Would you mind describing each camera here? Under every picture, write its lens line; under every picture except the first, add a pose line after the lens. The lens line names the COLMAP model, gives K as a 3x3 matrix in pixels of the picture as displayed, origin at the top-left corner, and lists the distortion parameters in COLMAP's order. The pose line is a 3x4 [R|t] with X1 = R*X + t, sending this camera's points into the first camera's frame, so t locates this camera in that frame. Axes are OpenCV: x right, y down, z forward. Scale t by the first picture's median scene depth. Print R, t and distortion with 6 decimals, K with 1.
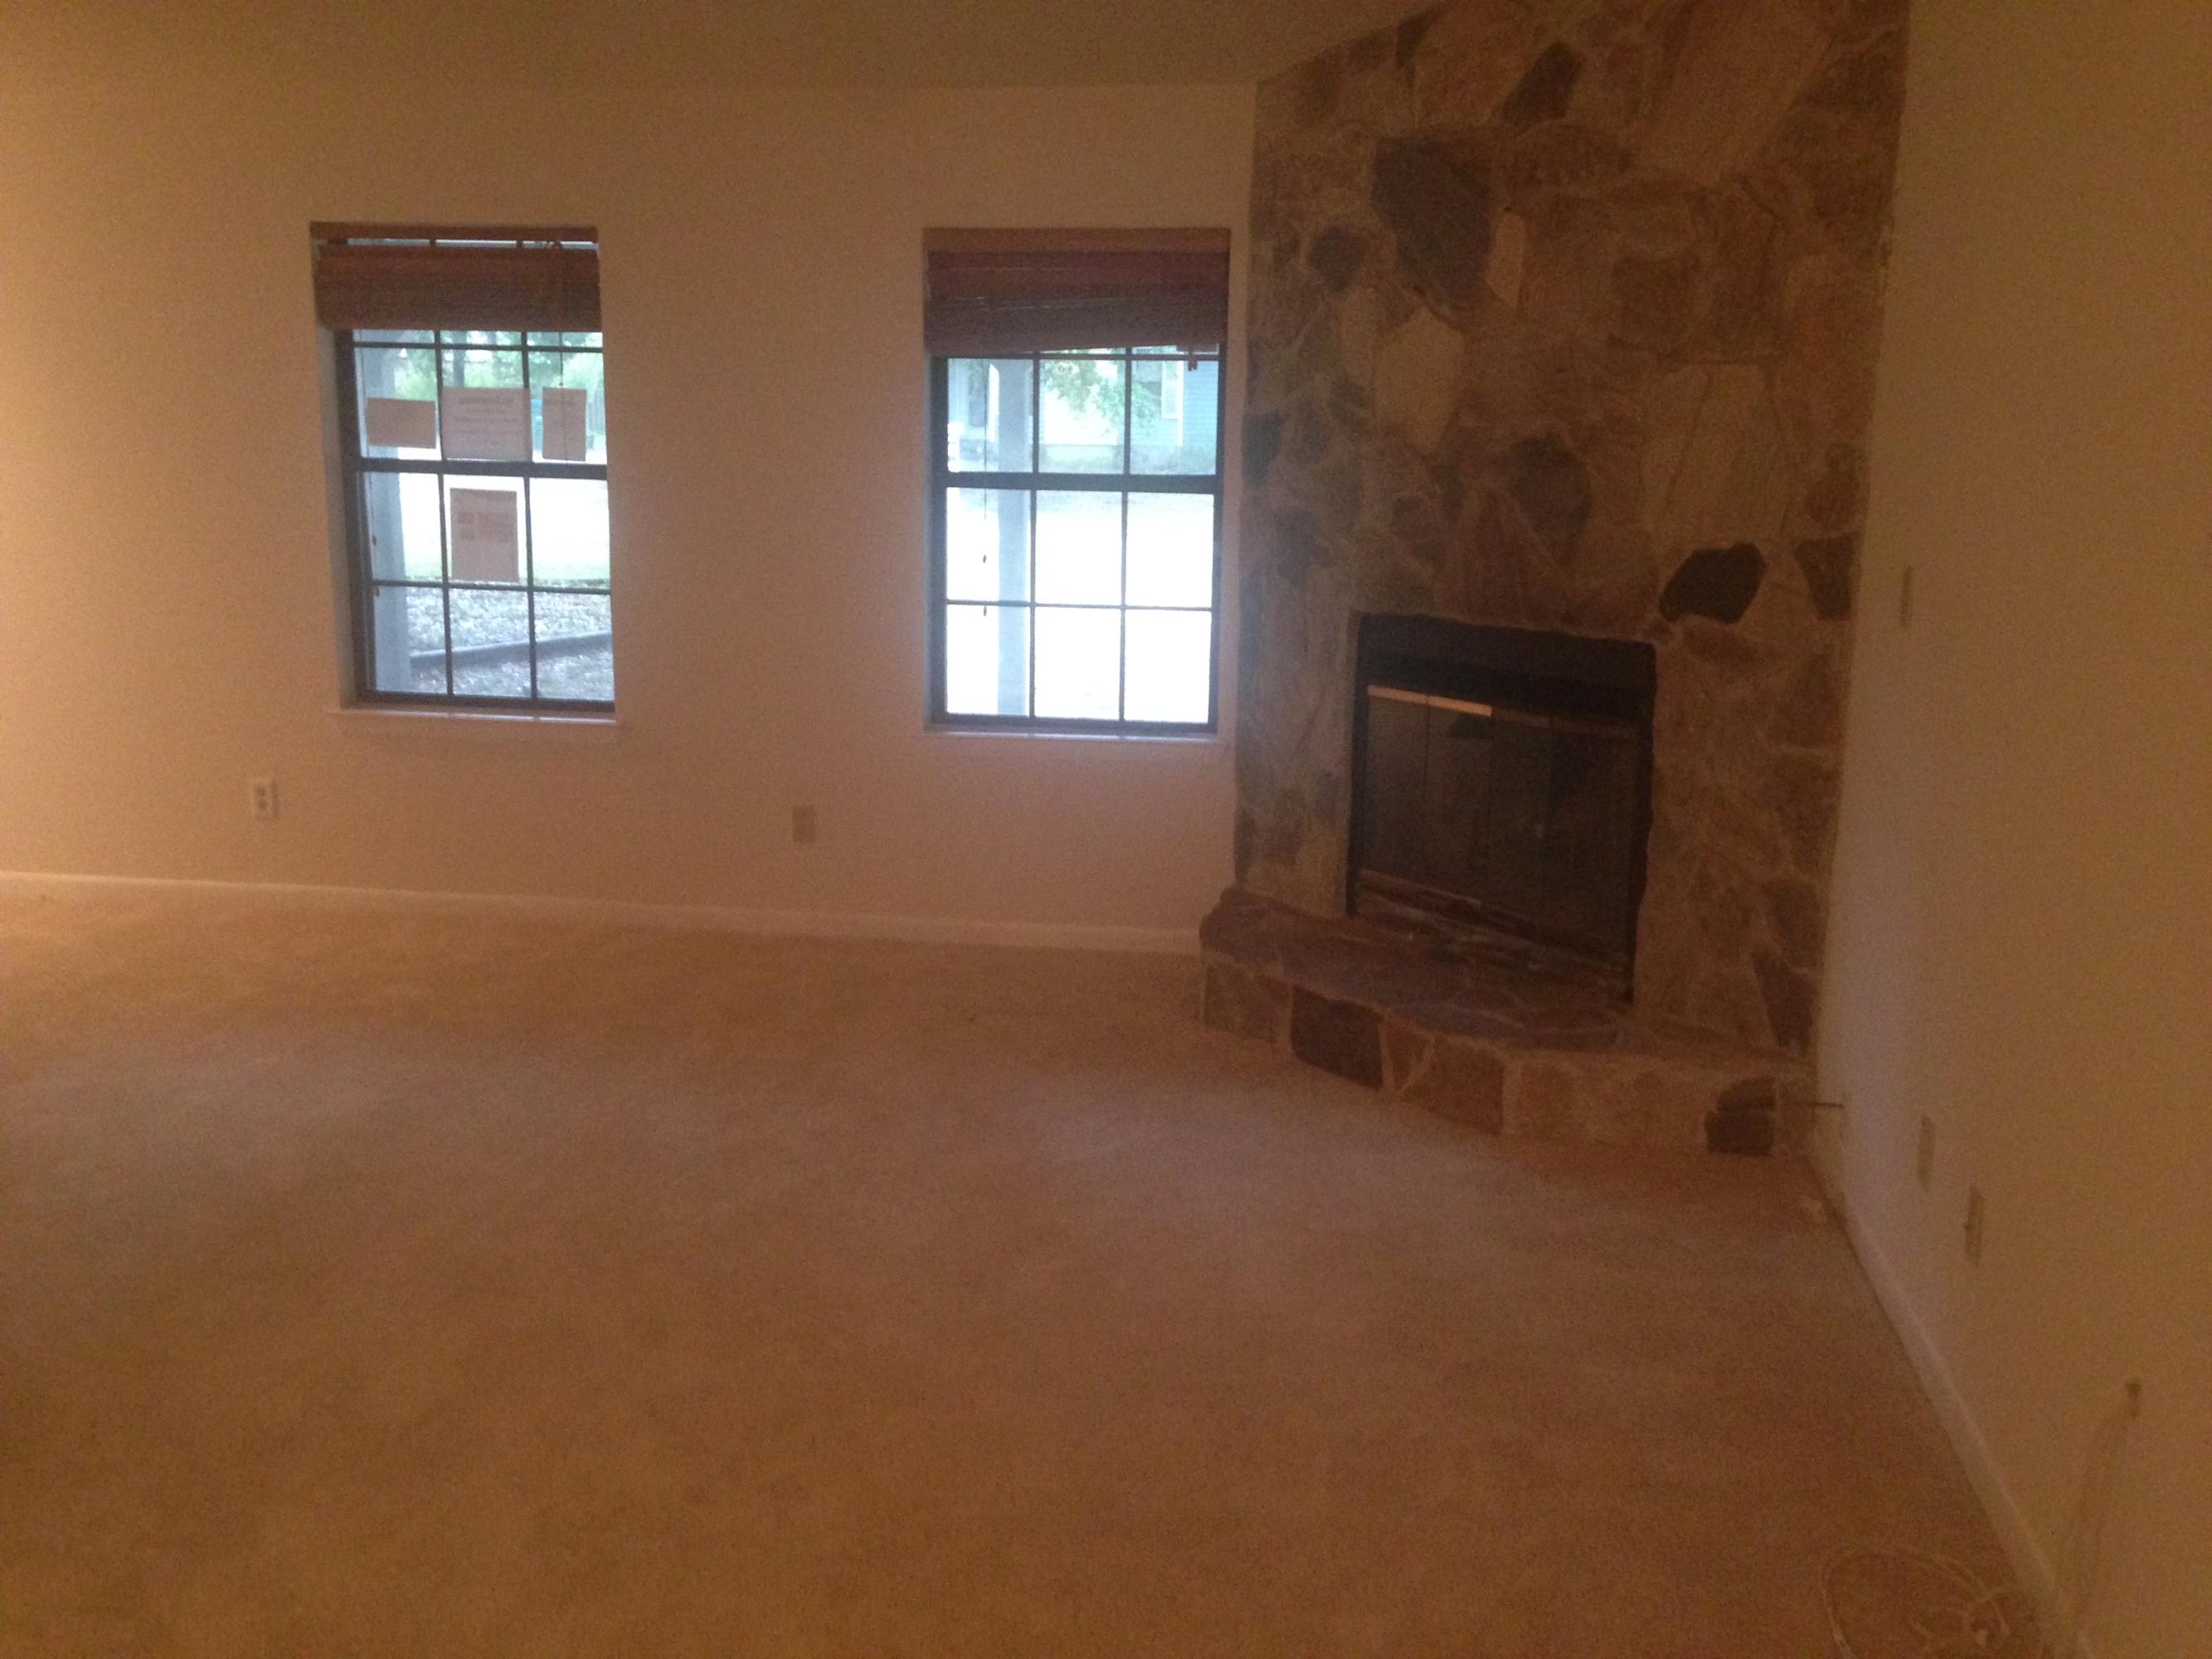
lens RADIAL K [[2016.5, 0, 1091.5], [0, 2016.5, 829.5], [0, 0, 1]] dist [0.120174, -0.219713]
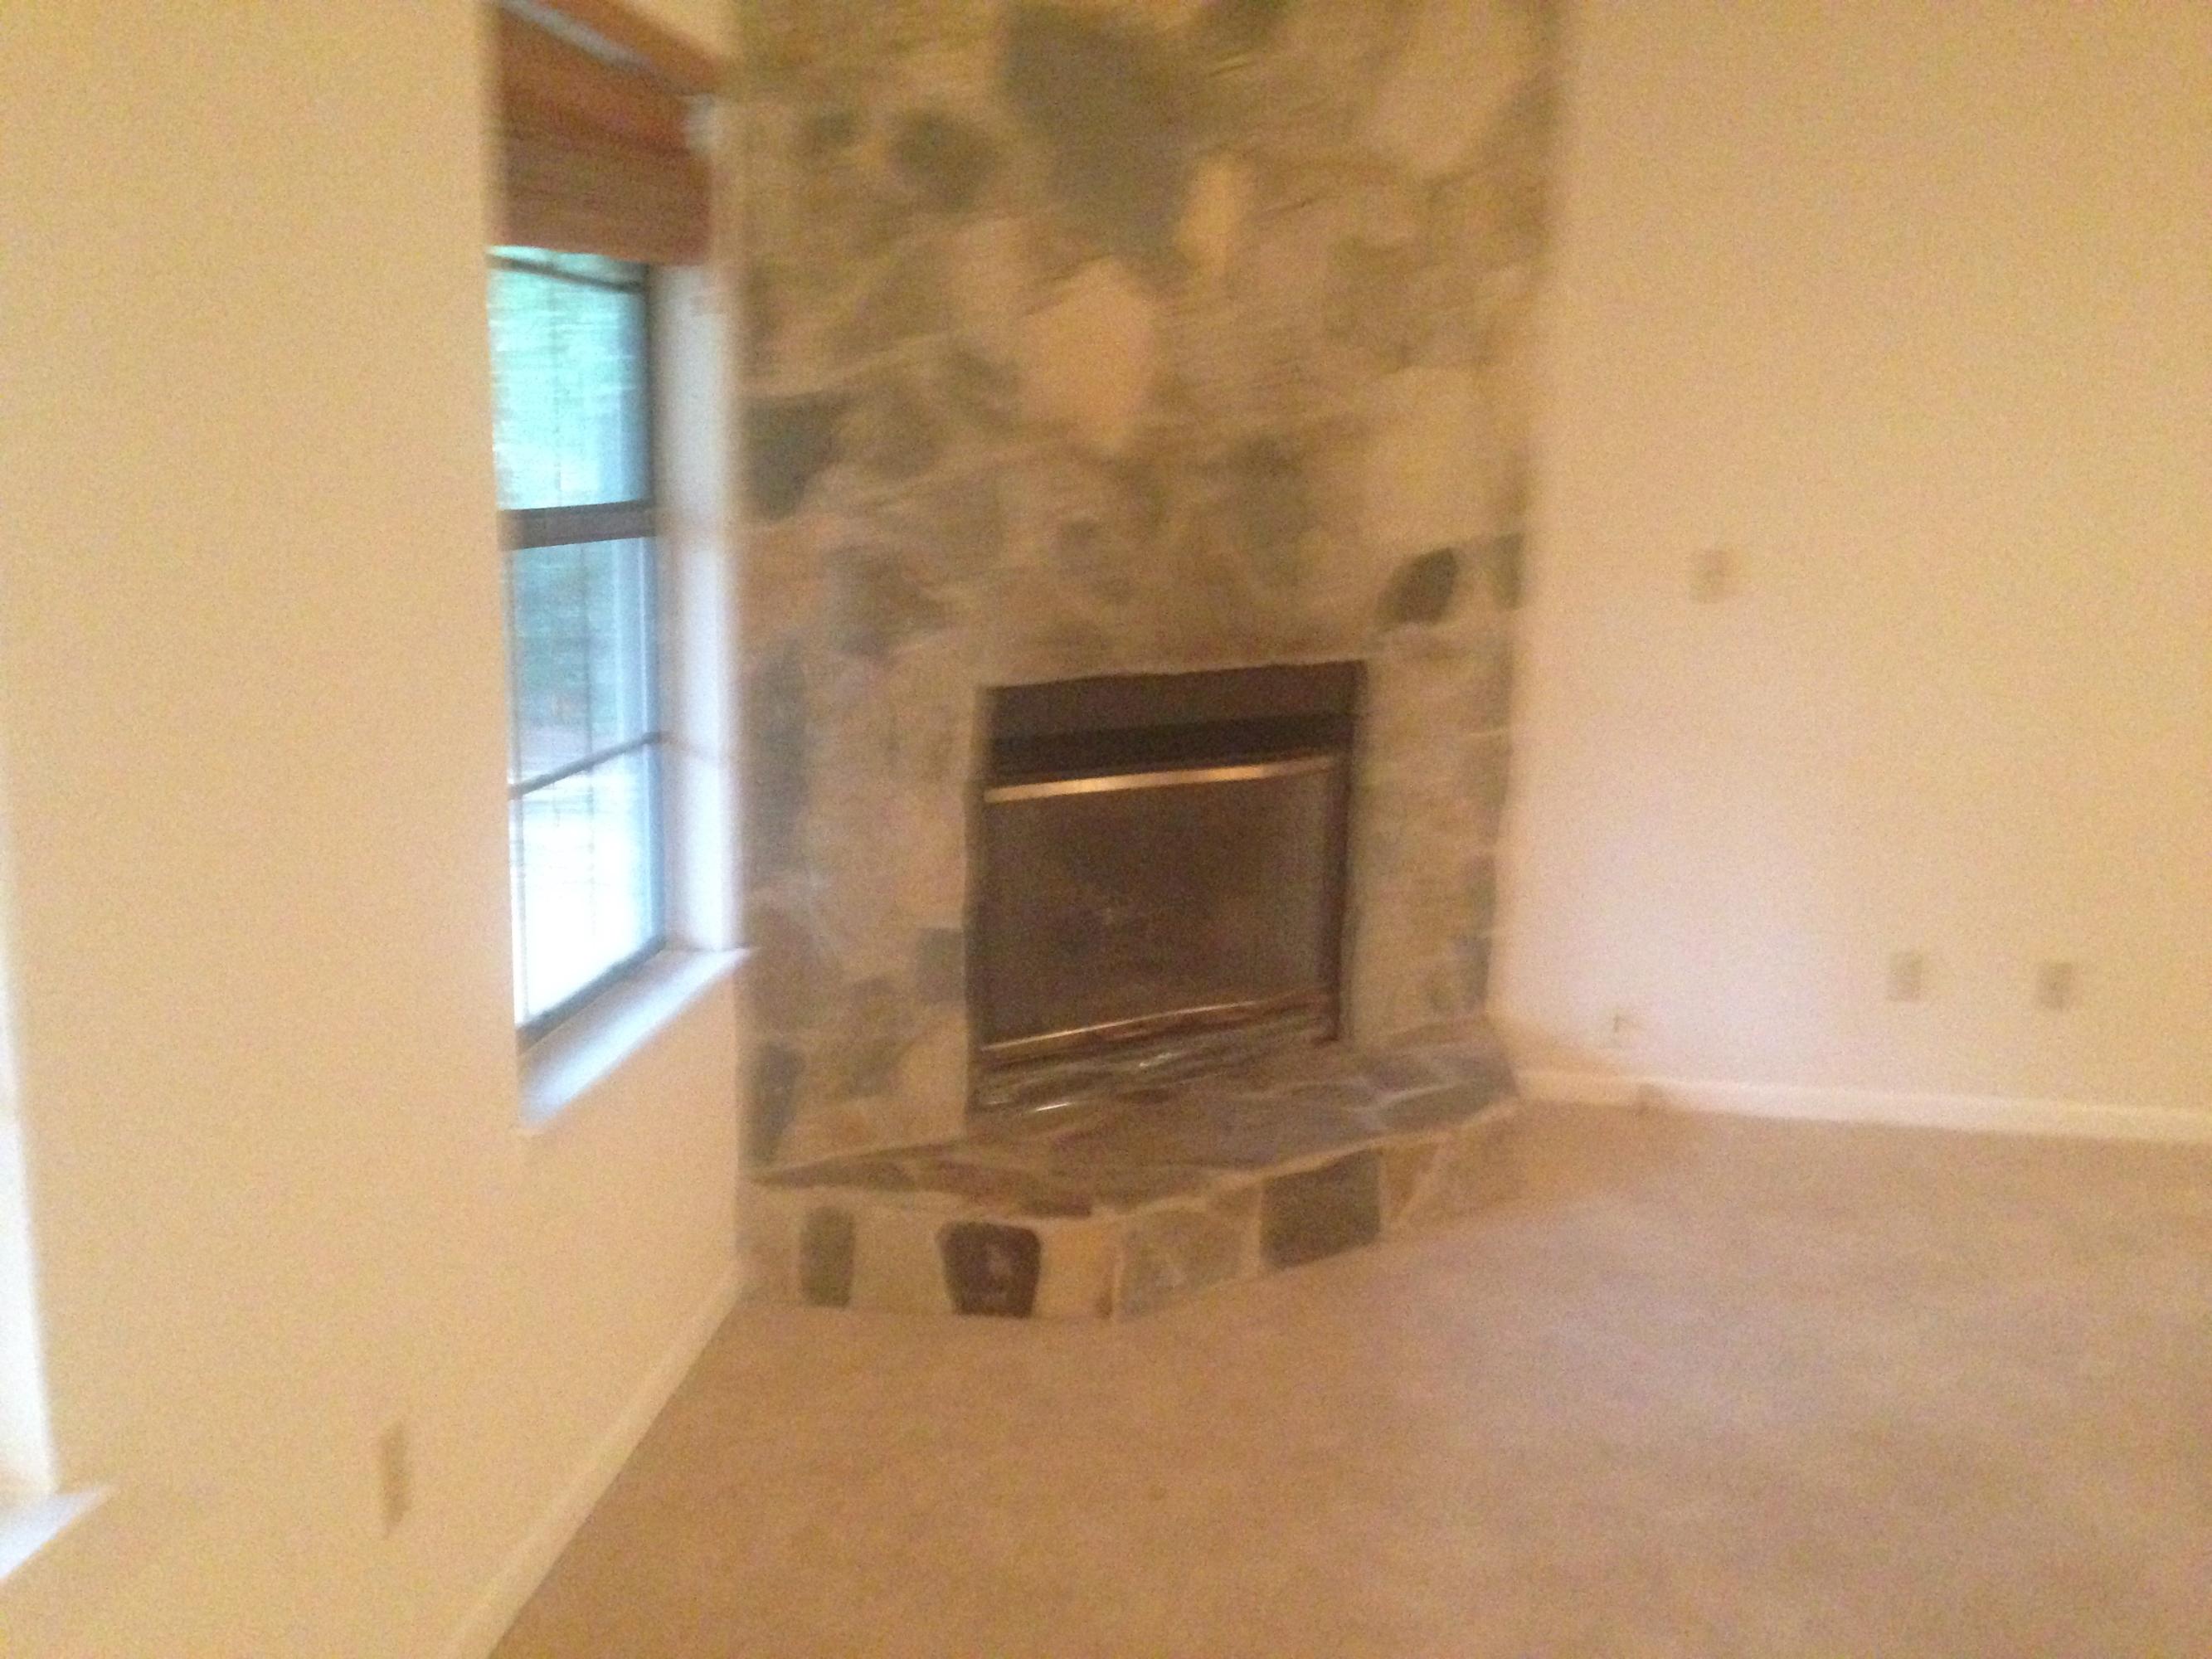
lens RADIAL K [[2016.5, 0, 1091.5], [0, 2016.5, 829.5], [0, 0, 1]] dist [0.120174, -0.219713]
pose [[-0.035028, -0.190746, 0.981014, -0.611874], [0.182316, 0.963925, 0.193933, -0.205537], [-0.982616, 0.185648, 0.001012, 1.061284]]
